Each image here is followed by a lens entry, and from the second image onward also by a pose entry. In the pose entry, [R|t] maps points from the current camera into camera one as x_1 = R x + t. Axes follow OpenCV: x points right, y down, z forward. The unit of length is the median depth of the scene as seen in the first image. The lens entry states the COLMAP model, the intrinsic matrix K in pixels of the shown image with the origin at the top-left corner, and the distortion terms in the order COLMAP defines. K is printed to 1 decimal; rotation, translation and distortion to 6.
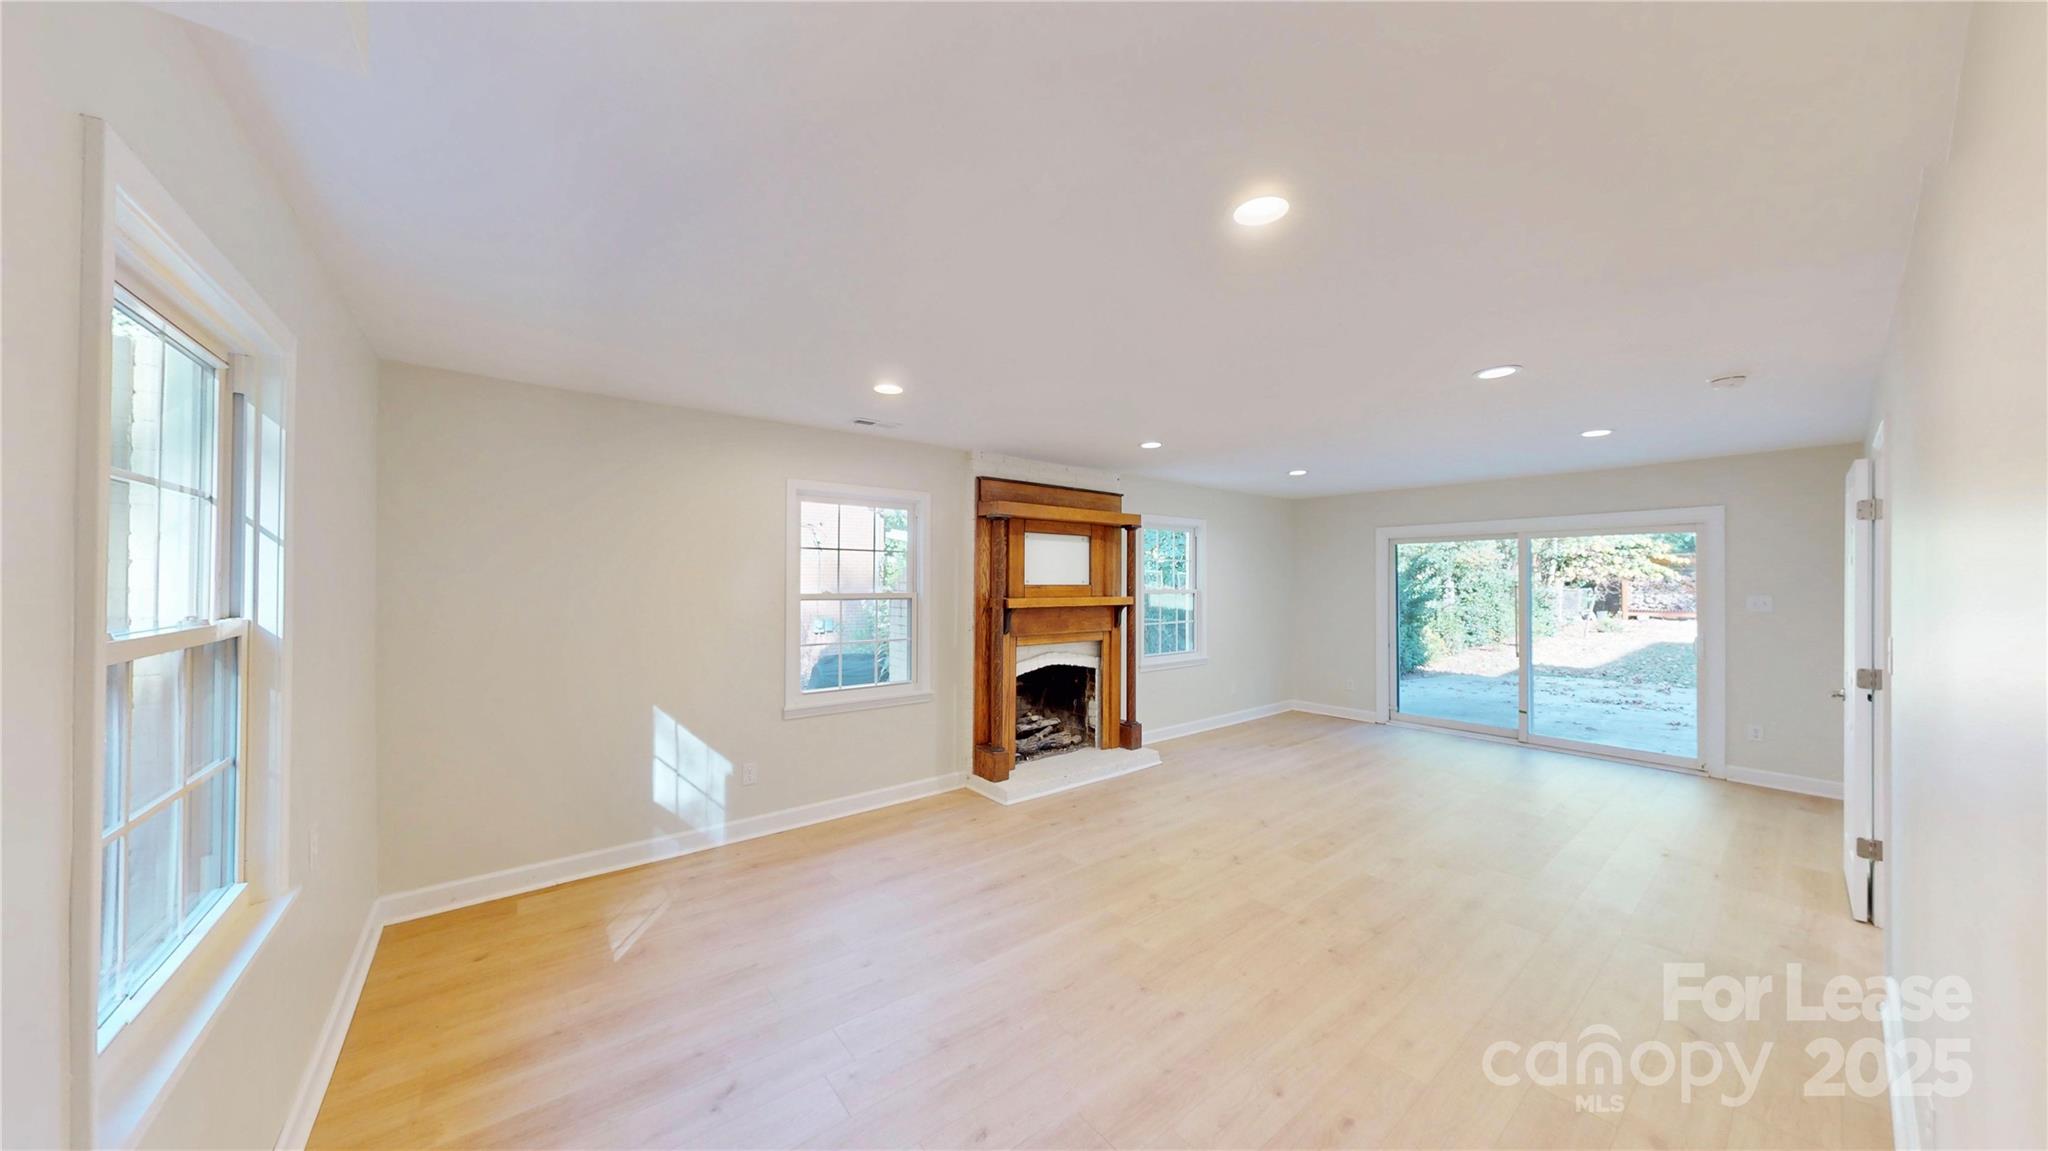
lens RADIAL K [[647.1, 0, 1018.1], [0, 647.1, 572.1], [0, 0, 1]] dist [-0.000610, -0.000069]
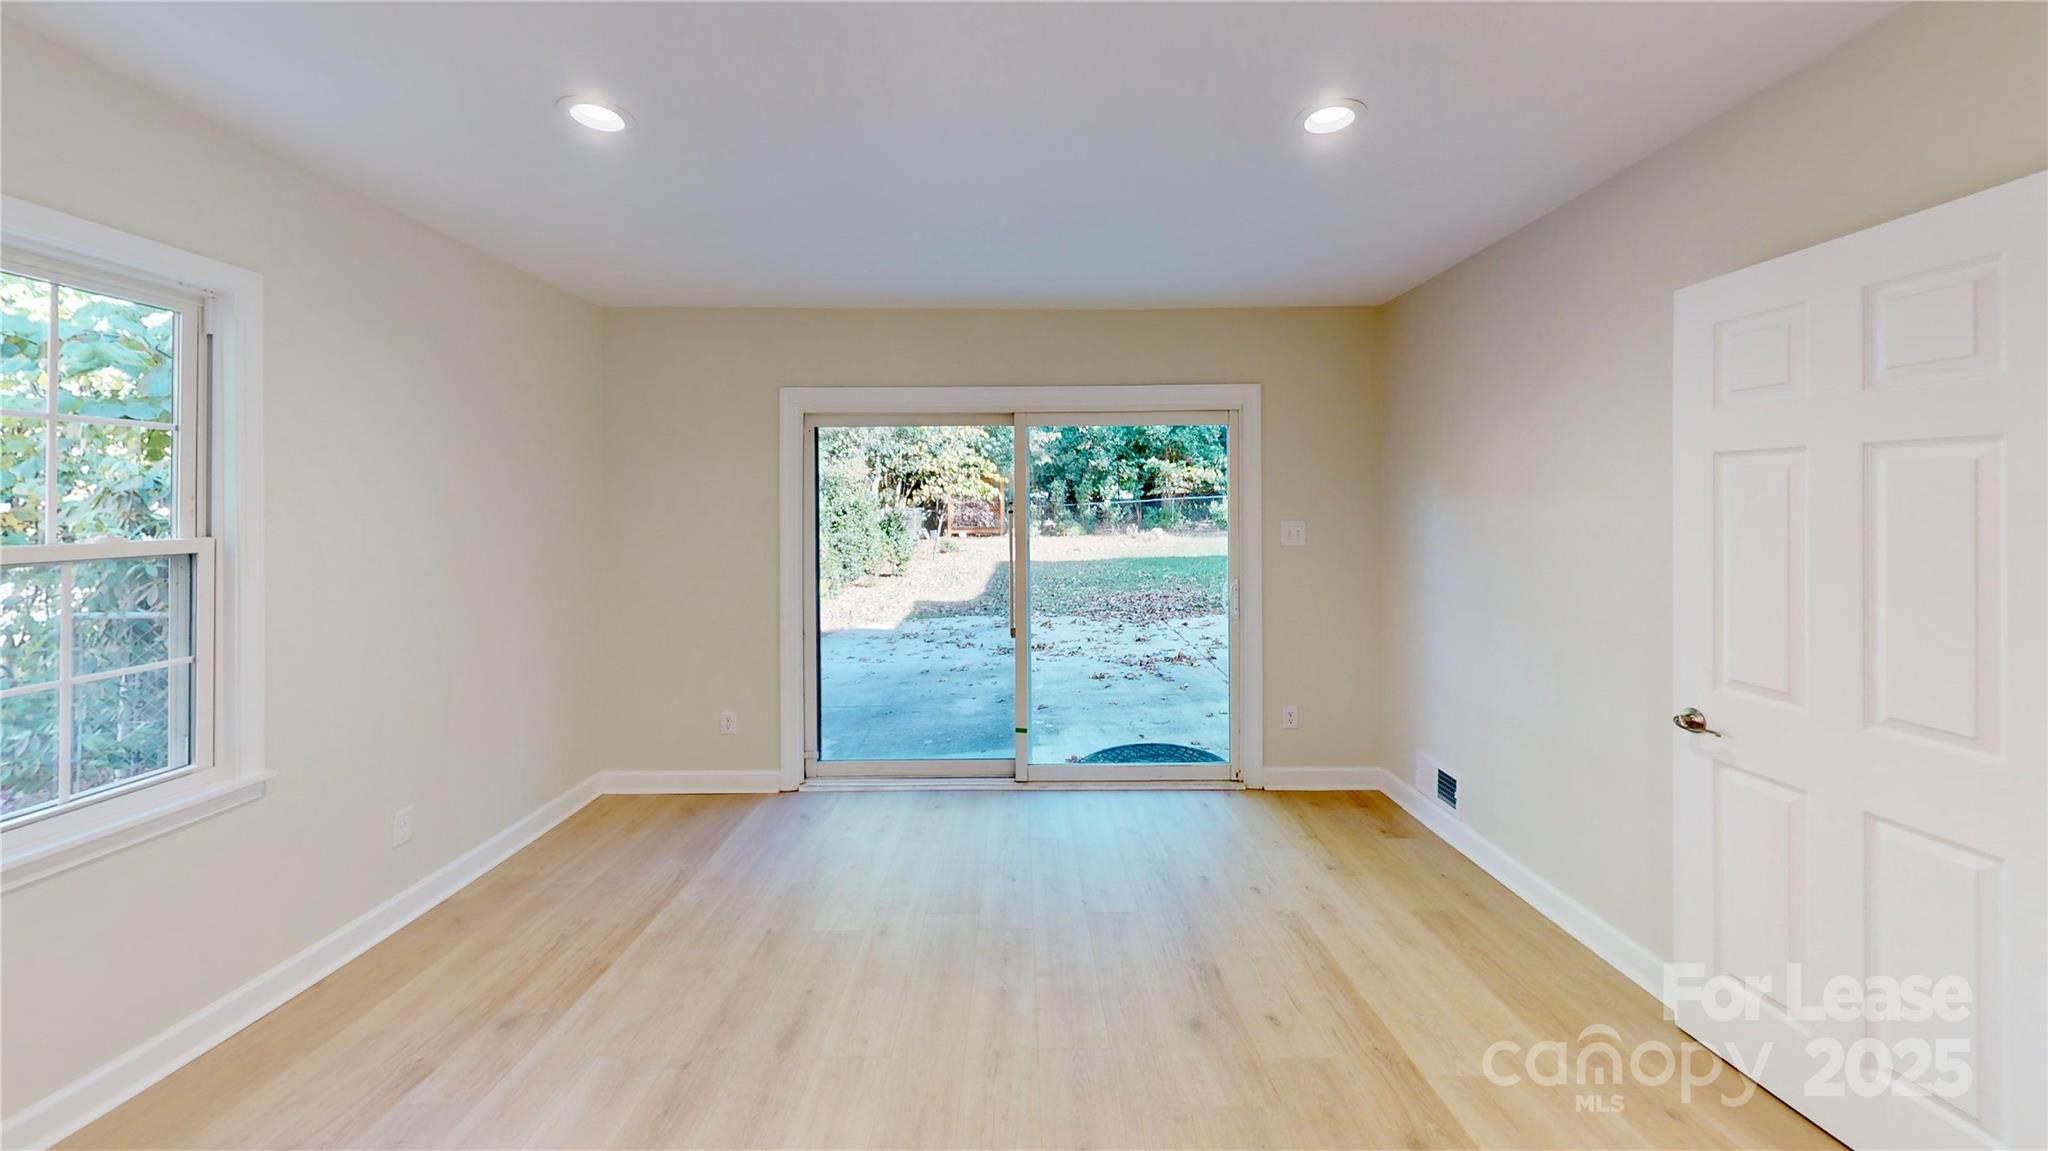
lens RADIAL K [[750.9, 0, 1045.4], [0, 750.9, 569.1], [0, 0, 1]] dist [0.000649, 0.000708]
pose [[0.602025, -0.075631, 0.794887, 0.301865], [-0.008338, 0.994854, 0.100972, 0.006599], [-0.798433, -0.067415, 0.598297, 0.661472]]
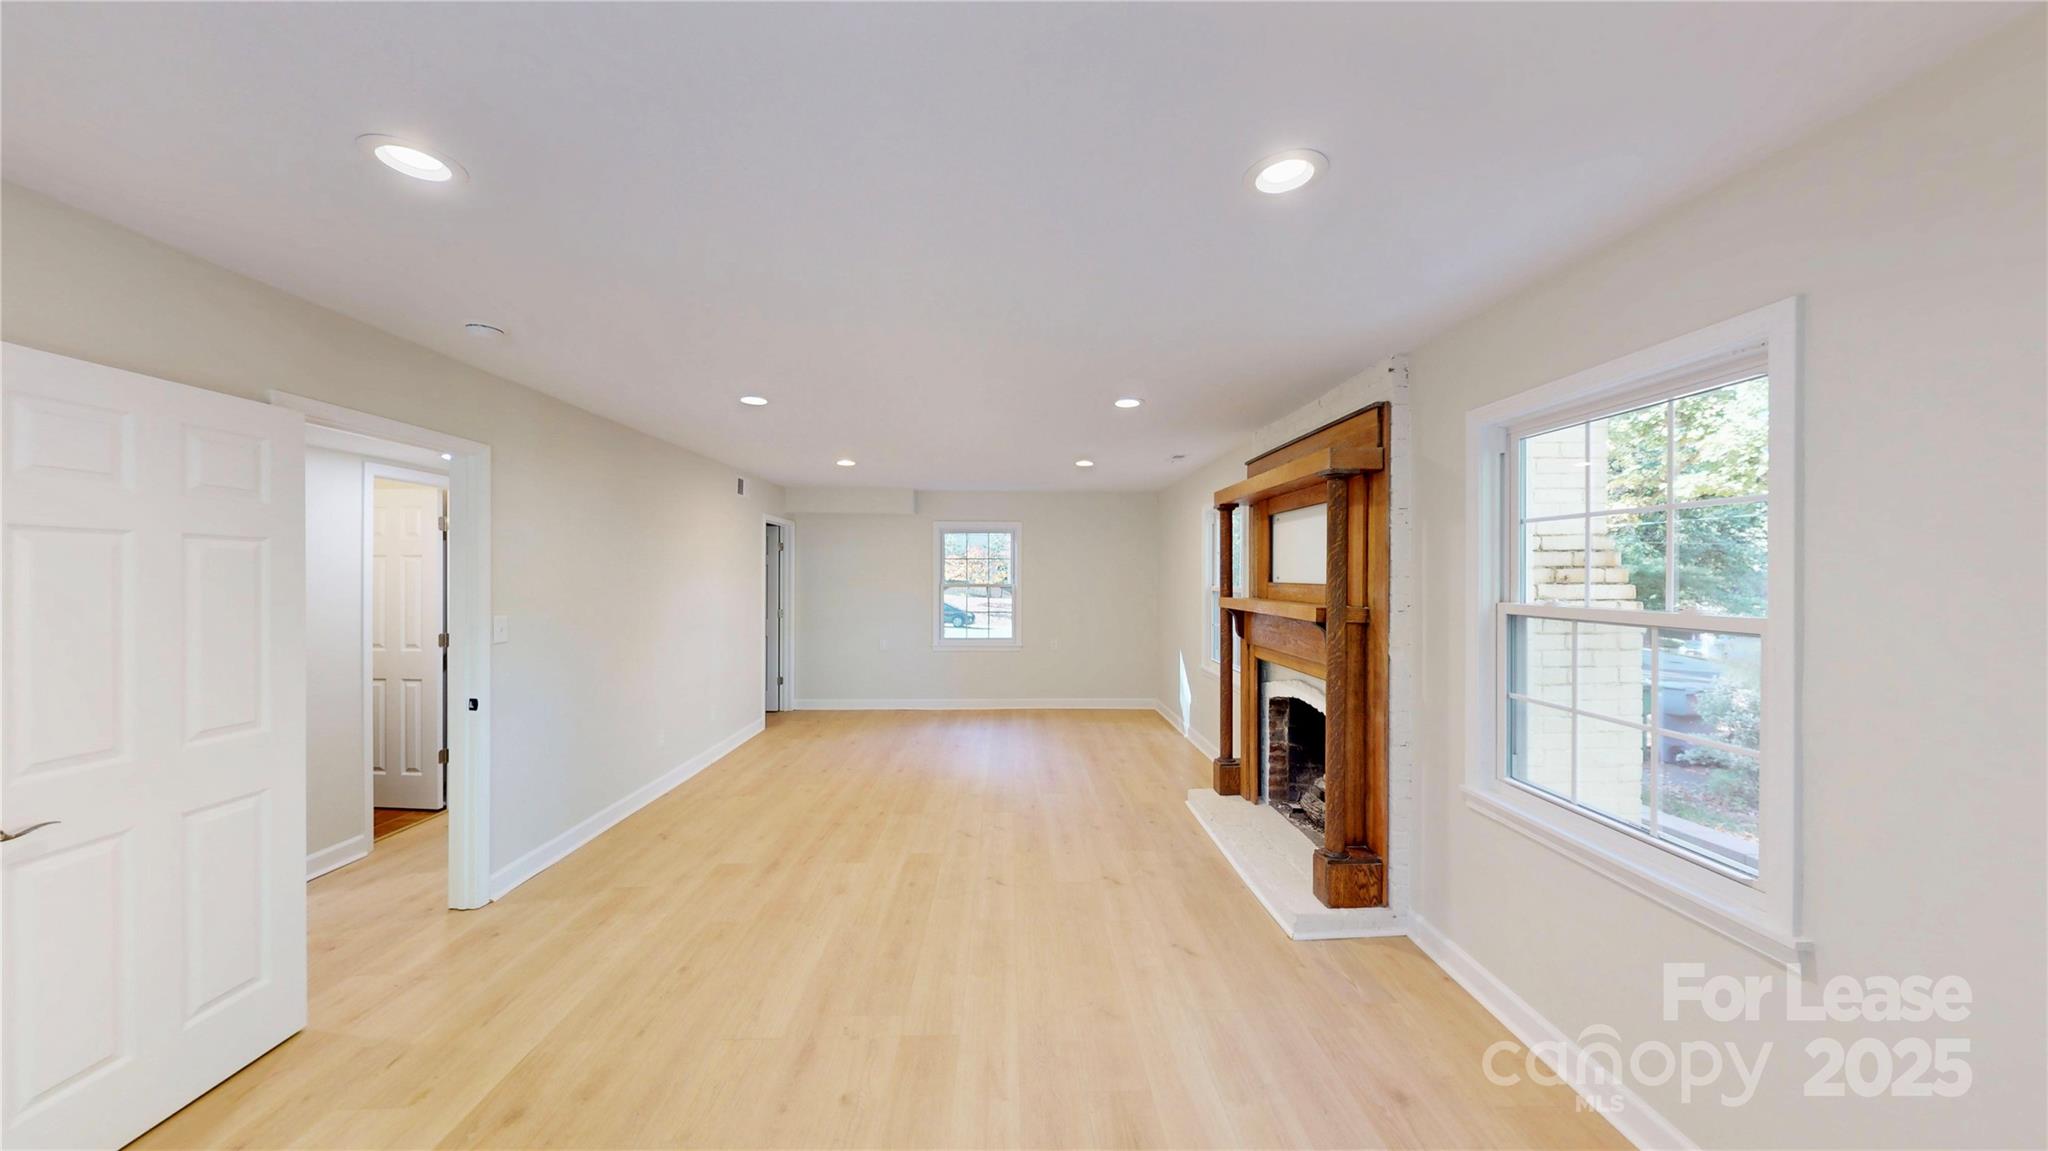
lens RADIAL K [[647.1, 0, 1032.8], [0, 647.1, 582.5], [0, 0, 1]] dist [-0.000610, -0.000069]
pose [[-0.591570, 0.000520, -0.806254, 0.762651], [0.004135, 0.999989, -0.002389, 0.017343], [0.806243, -0.004747, -0.591565, 1.156795]]
